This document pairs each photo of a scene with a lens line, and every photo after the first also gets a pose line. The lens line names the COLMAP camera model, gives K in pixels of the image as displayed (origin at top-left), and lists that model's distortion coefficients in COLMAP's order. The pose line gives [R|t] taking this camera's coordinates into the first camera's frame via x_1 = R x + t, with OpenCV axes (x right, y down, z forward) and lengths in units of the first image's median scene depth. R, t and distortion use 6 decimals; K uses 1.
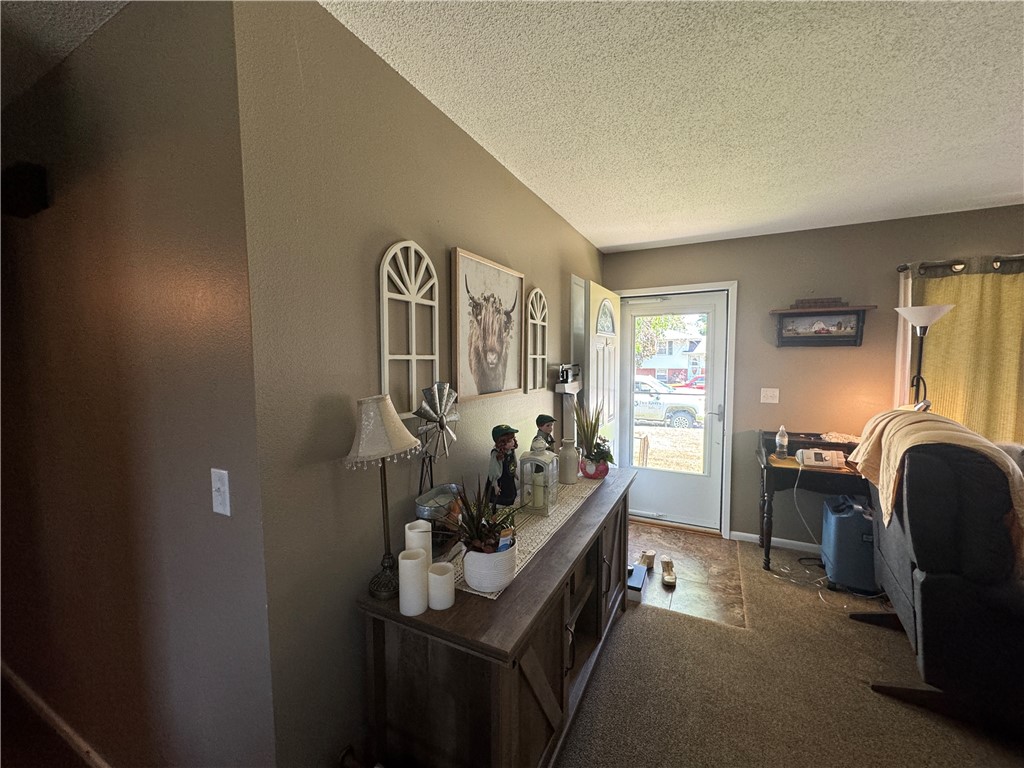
lens RADIAL K [[410.4, 0, 508.3], [0, 410.4, 383.0], [0, 0, 1]] dist [-0.001103, 0.000790]
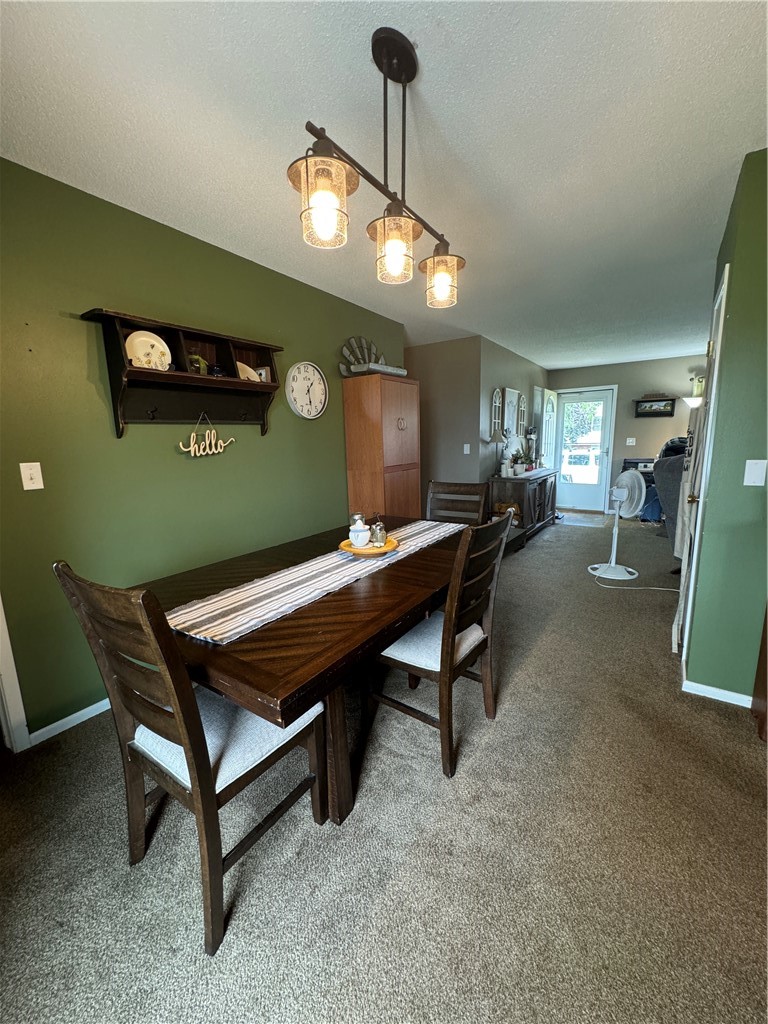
lens RADIAL K [[410.4, 0, 388.2], [0, 410.4, 508.6], [0, 0, 1]] dist [-0.001103, 0.000790]
pose [[0.992605, 0.007100, -0.121178, -0.351256], [0.006027, 0.994174, 0.107618, 0.149986], [0.121236, -0.107552, 0.986780, -1.338485]]
